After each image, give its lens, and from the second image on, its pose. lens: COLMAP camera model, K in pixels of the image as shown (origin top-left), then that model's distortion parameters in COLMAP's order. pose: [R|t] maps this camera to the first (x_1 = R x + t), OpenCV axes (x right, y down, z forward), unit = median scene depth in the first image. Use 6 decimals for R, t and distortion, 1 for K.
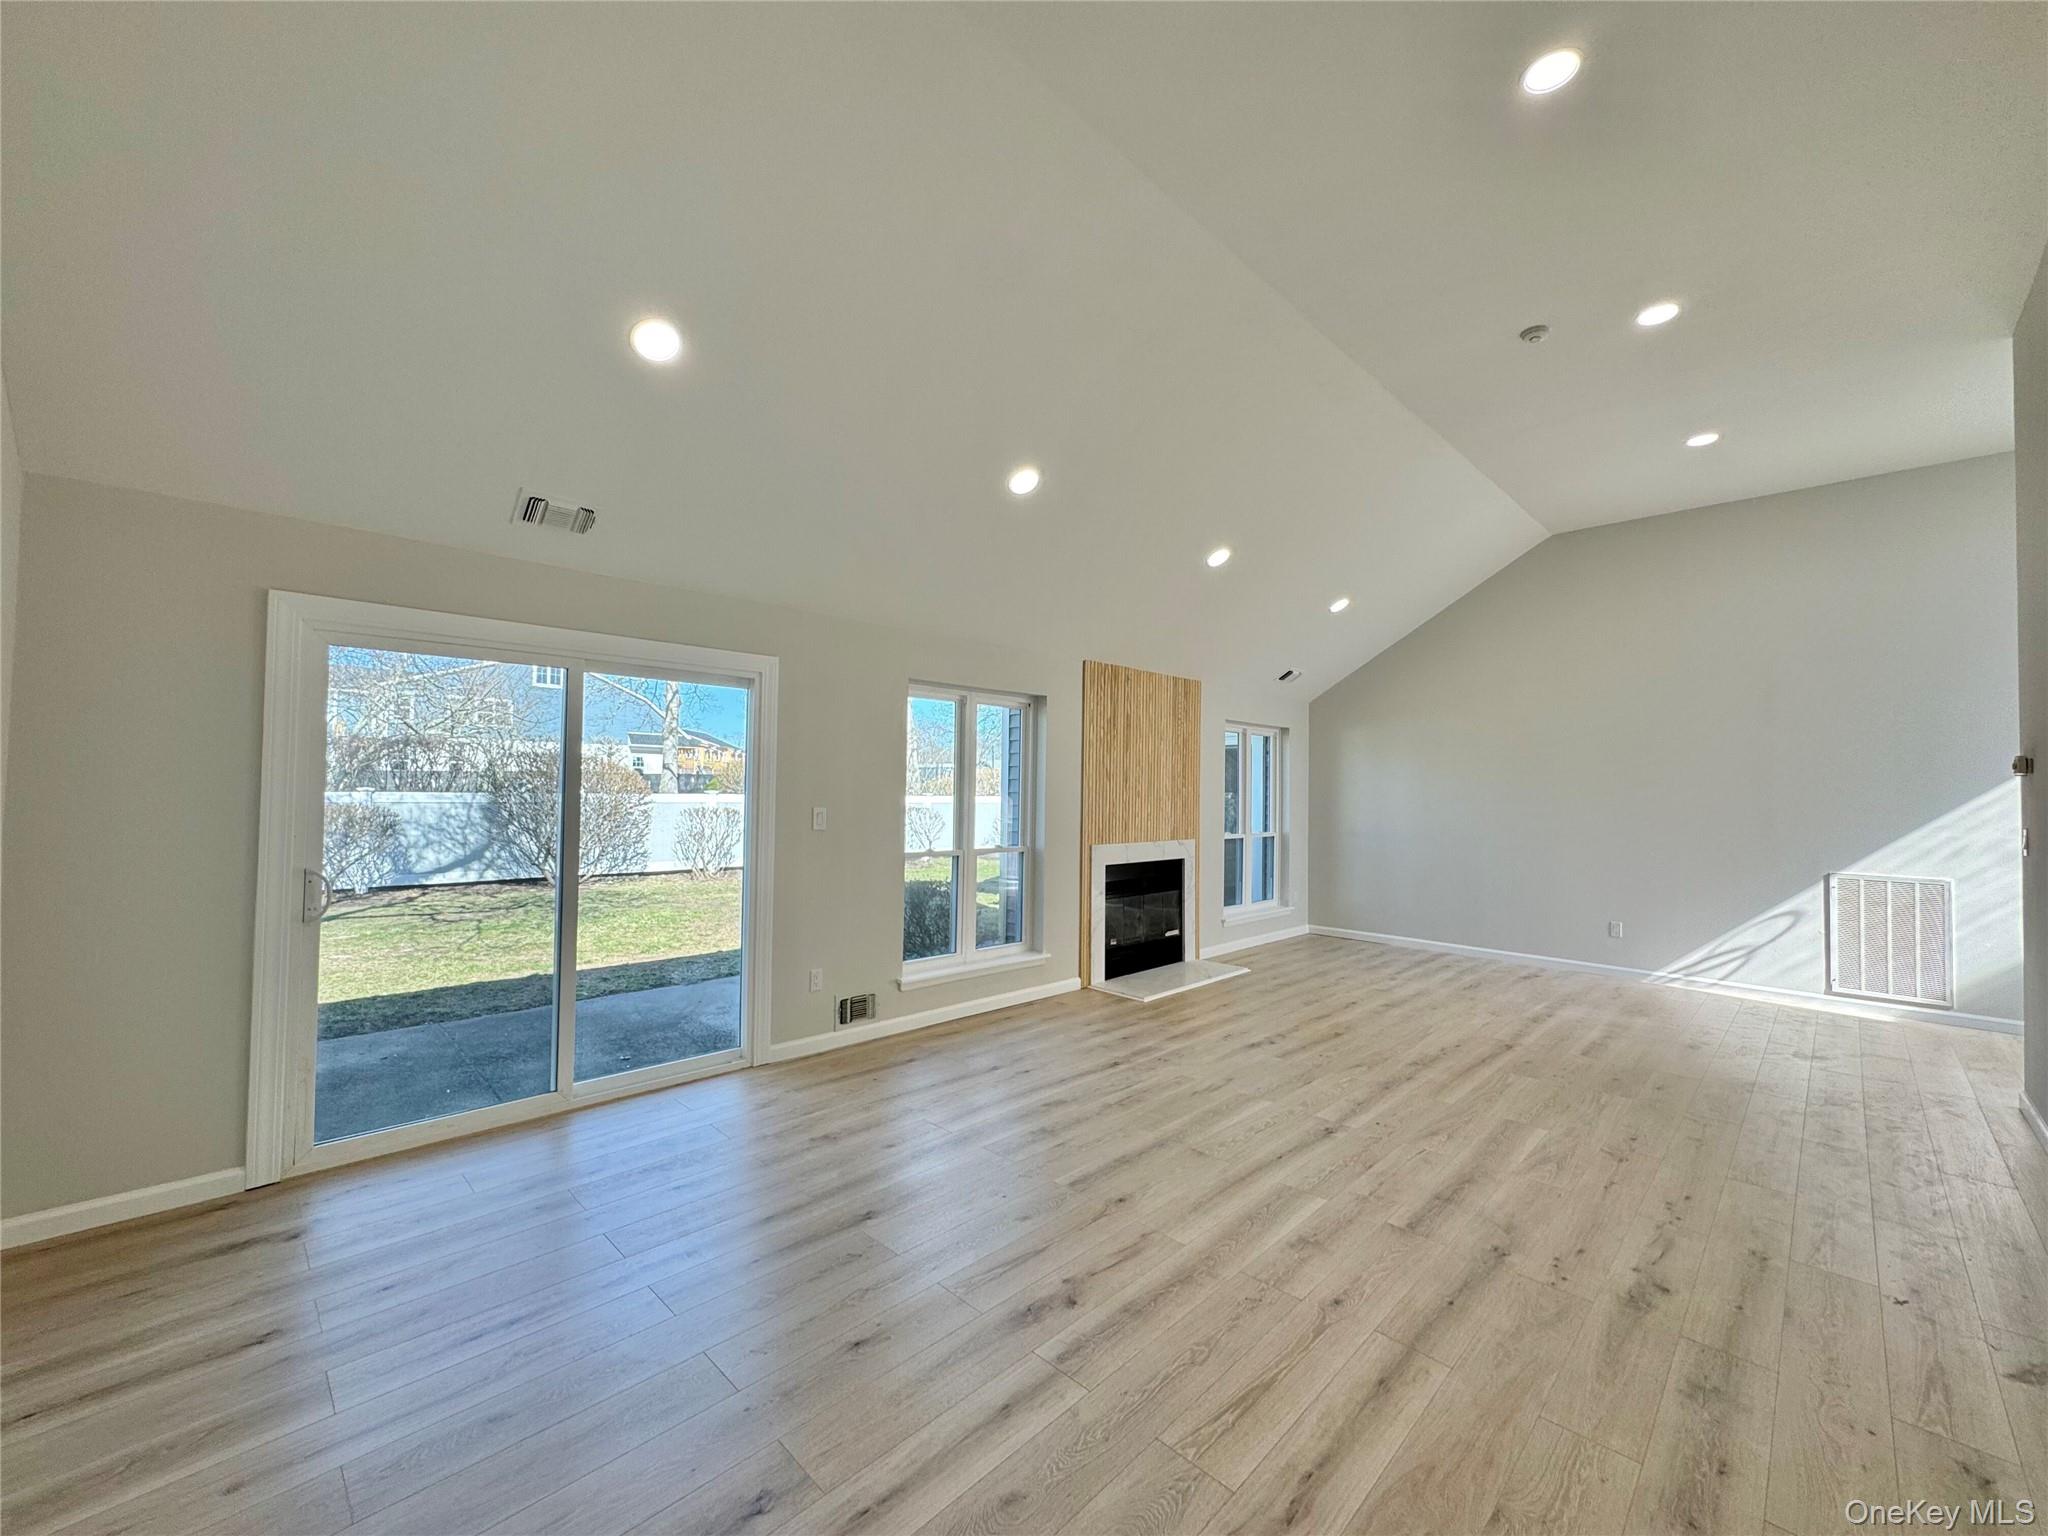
lens RADIAL K [[815.9, 0, 1026.0], [0, 815.9, 766.8], [0, 0, 1]] dist [-0.003475, 0.000889]
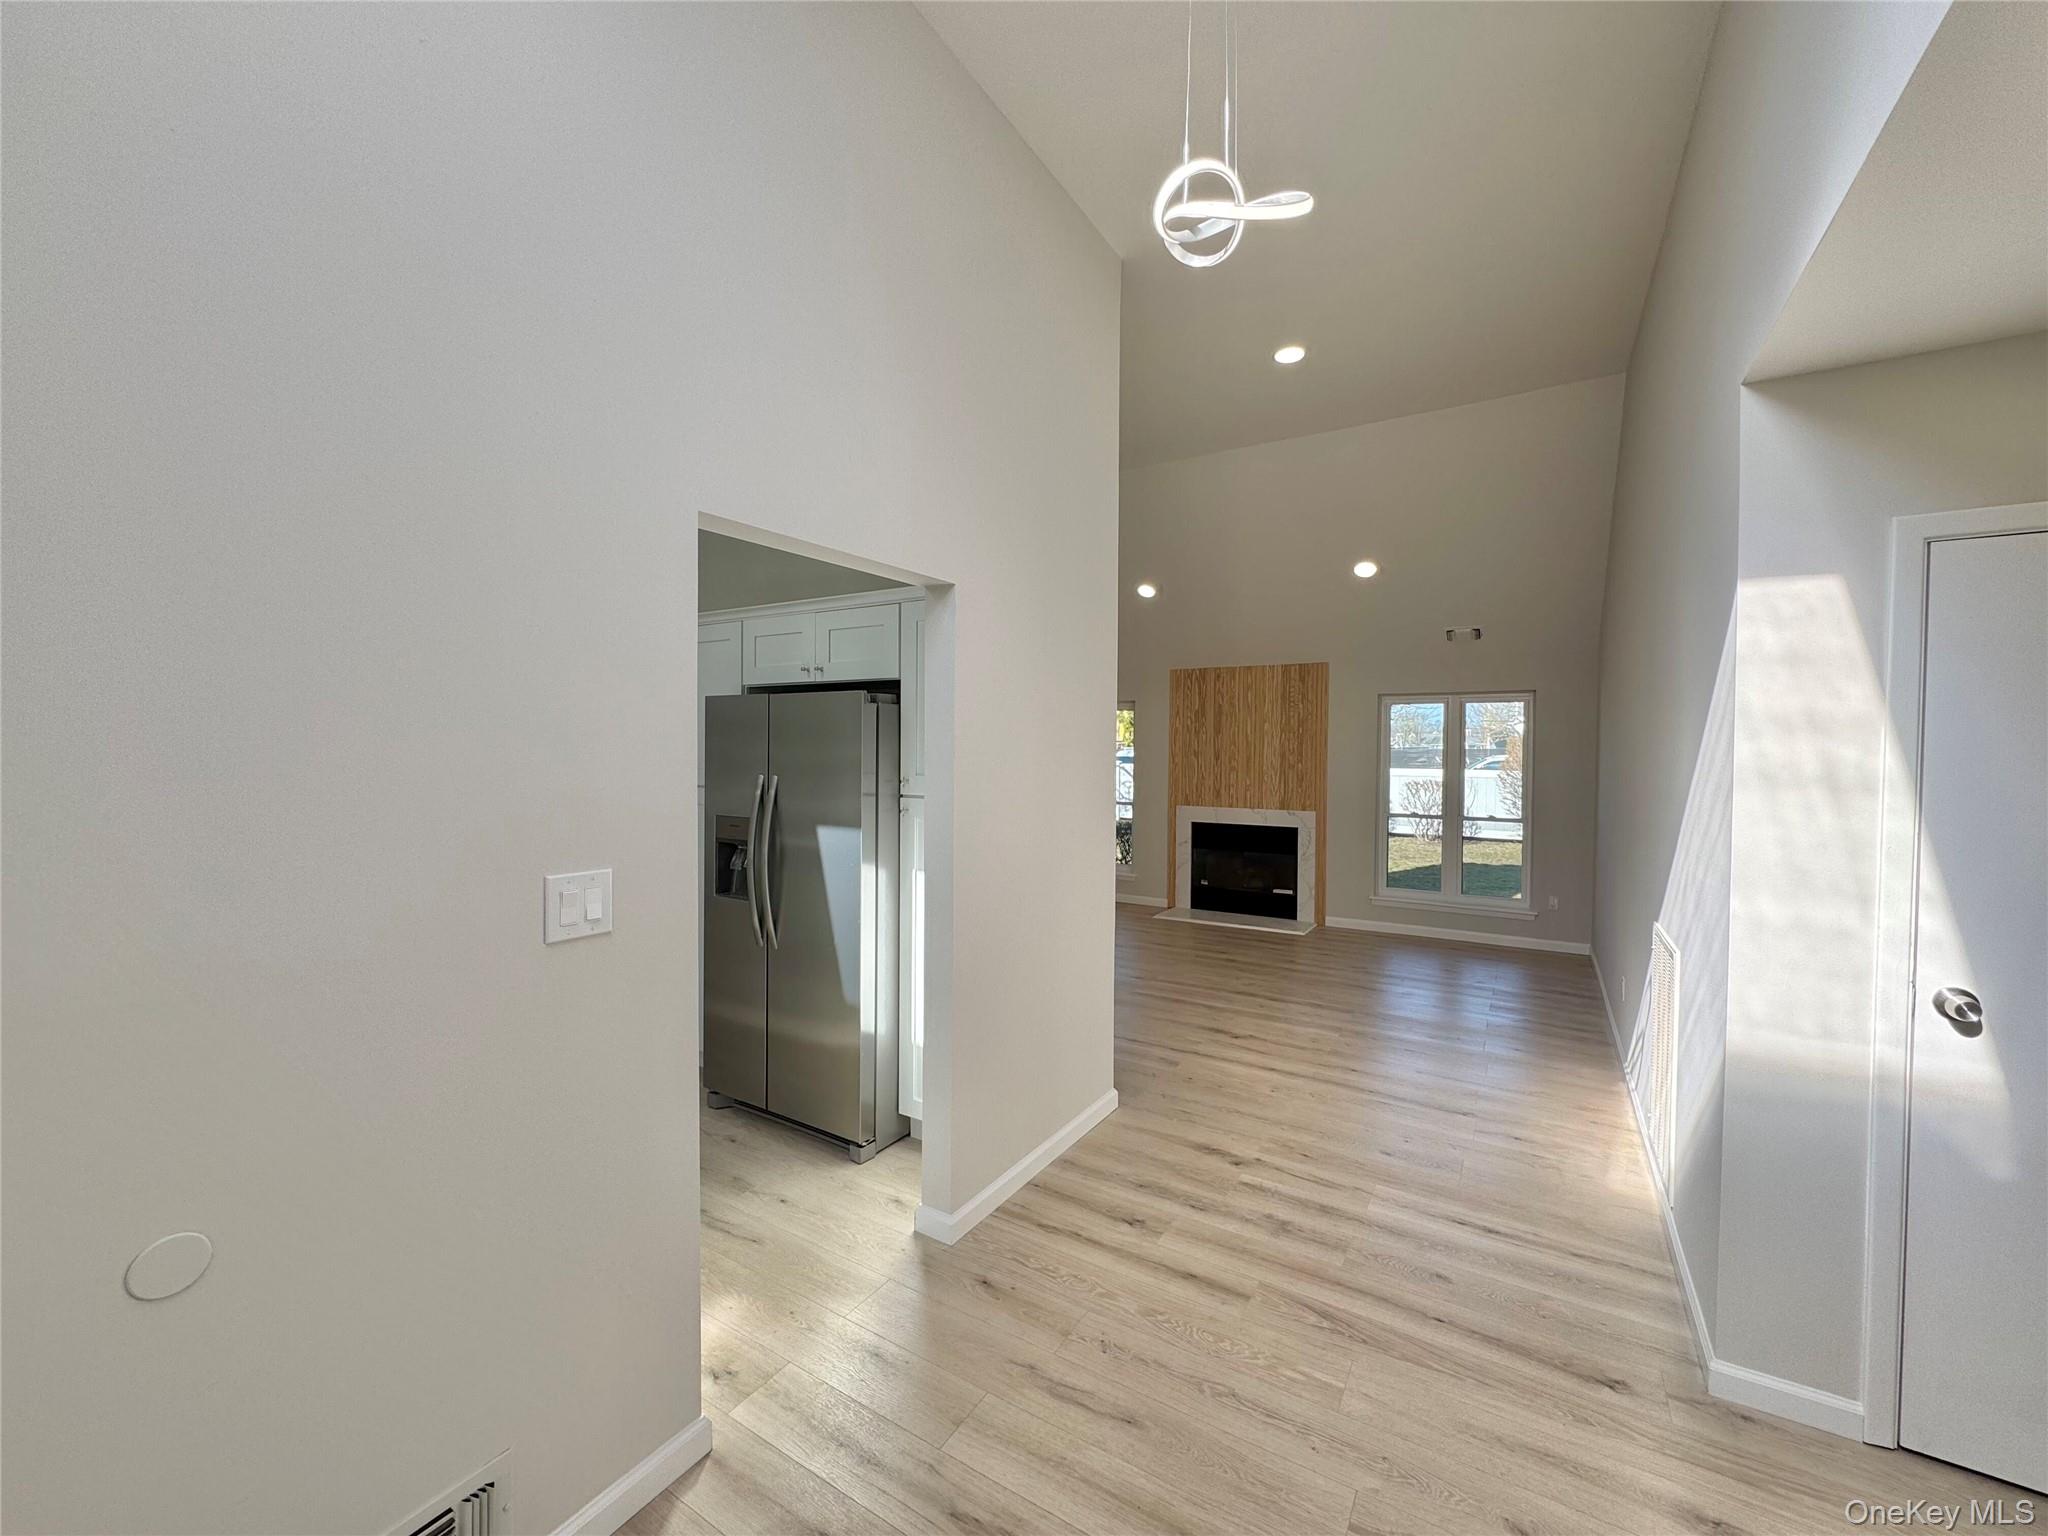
lens RADIAL K [[815.9, 0, 1026.0], [0, 815.9, 766.8], [0, 0, 1]] dist [-0.003475, 0.000889]
pose [[0.231210, 0.006875, -0.972880, 1.700397], [0.022940, 0.999659, 0.012516, 0.010891], [0.972633, -0.025211, 0.230973, 0.559376]]
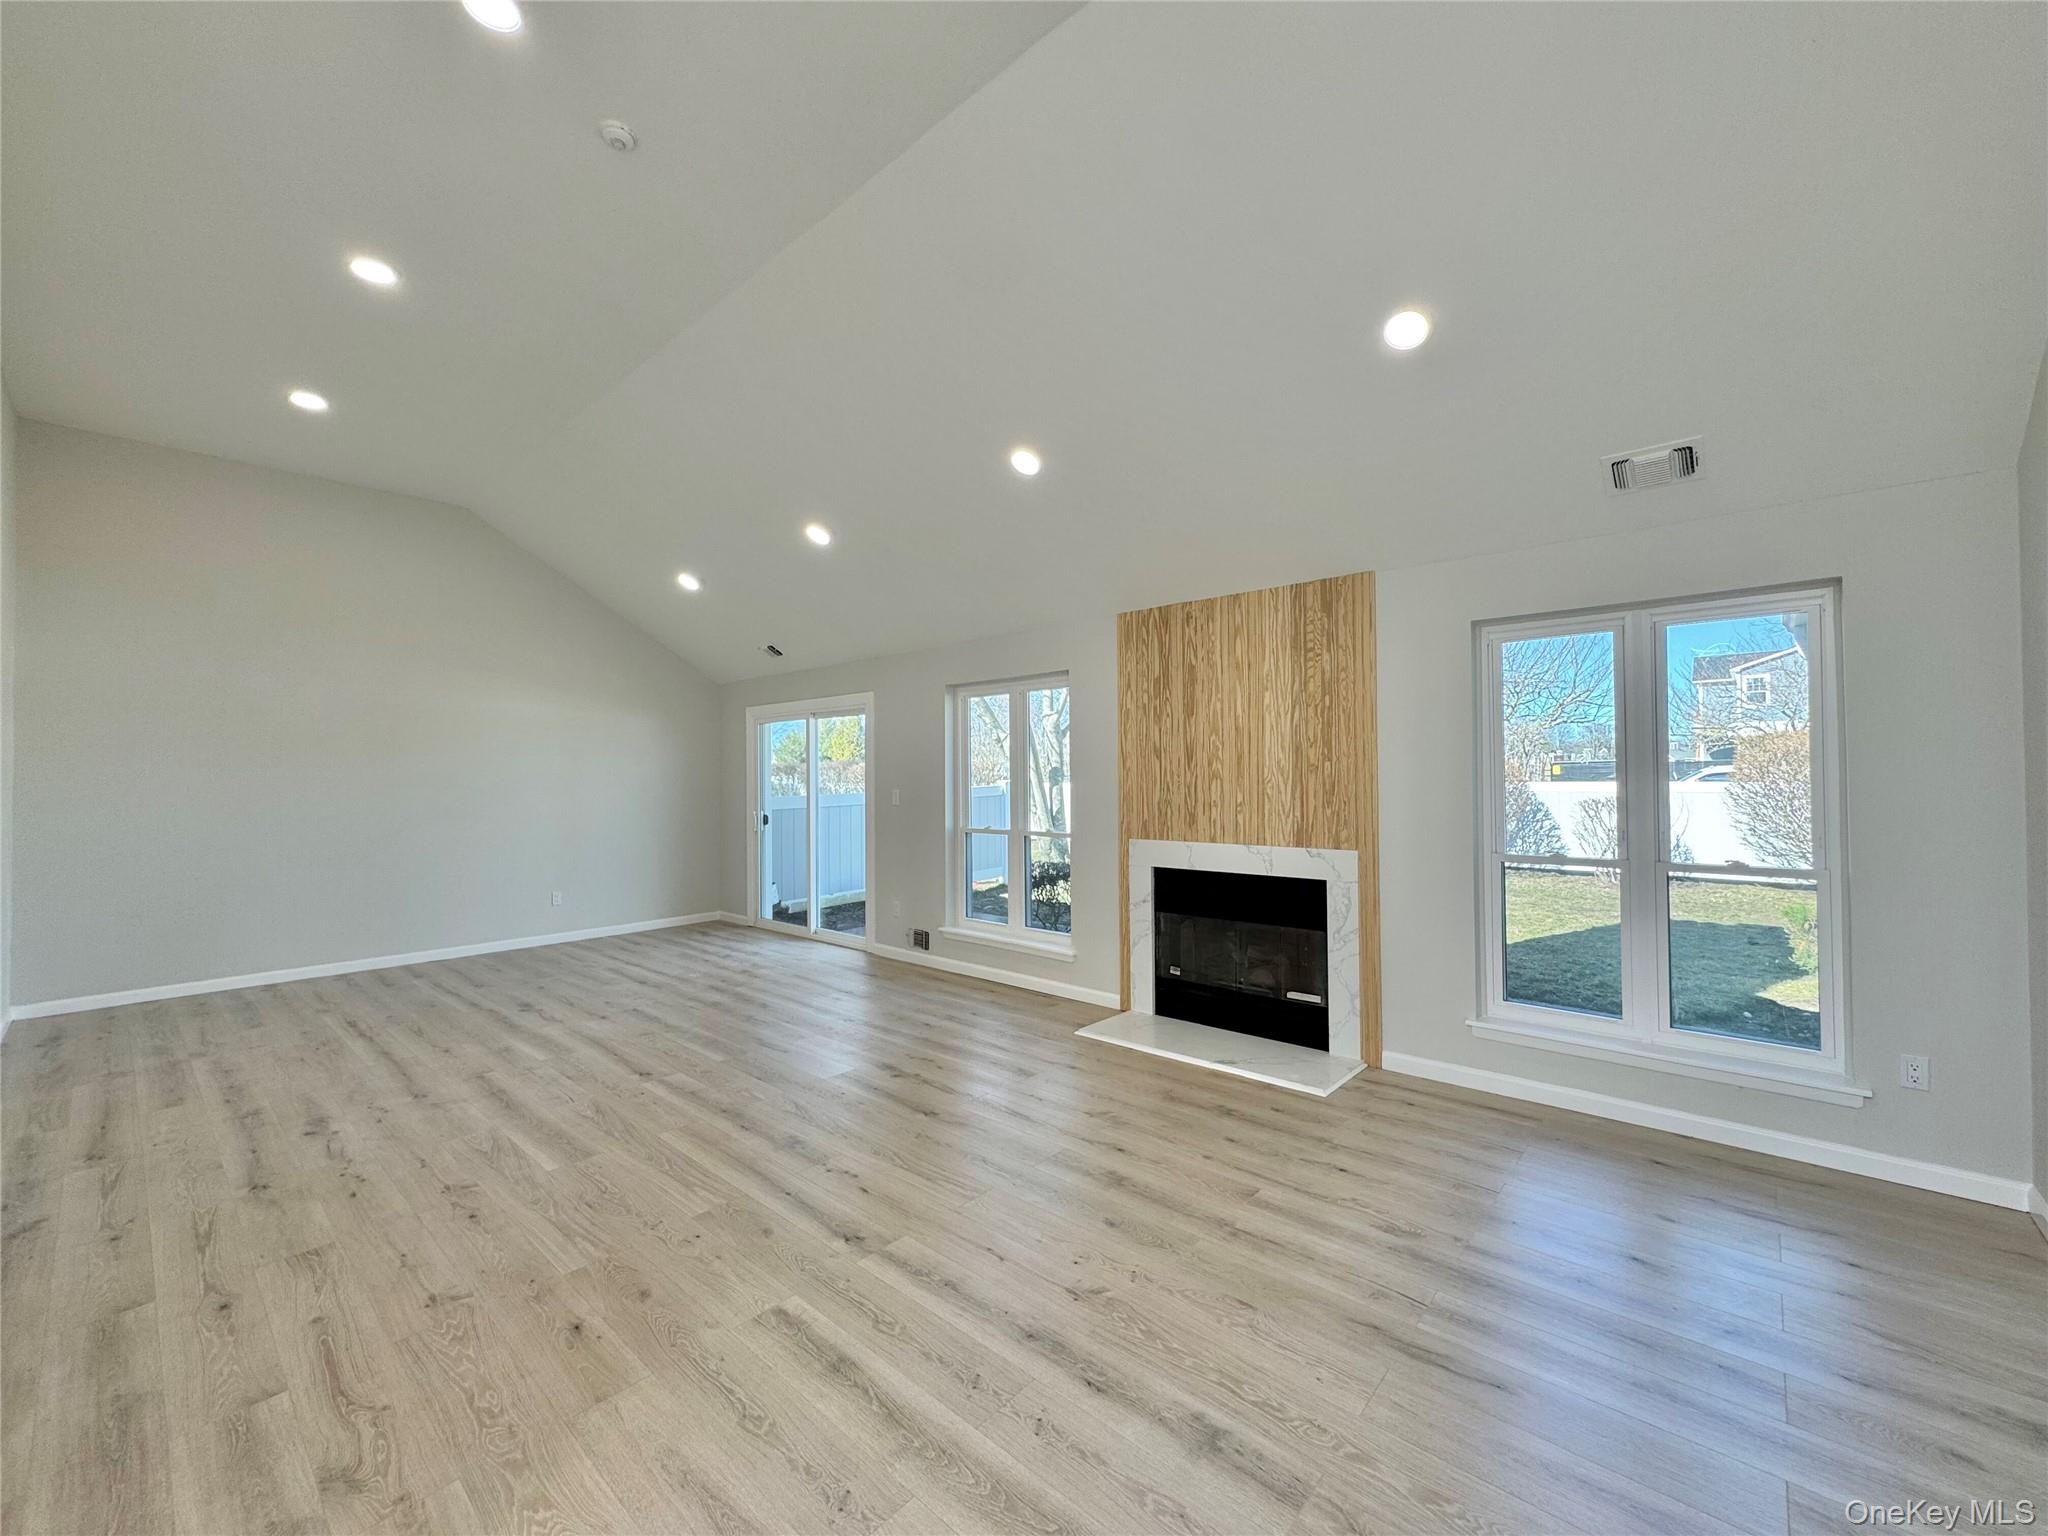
lens RADIAL K [[815.4, 0, 1024.3], [0, 815.4, 766.0], [0, 0, 1]] dist [-0.001633, -0.000107]
pose [[0.056354, -0.028734, -0.997997, 1.121665], [0.037515, 0.998941, -0.026643, 0.051957], [0.997706, -0.035938, 0.057372, 1.075262]]
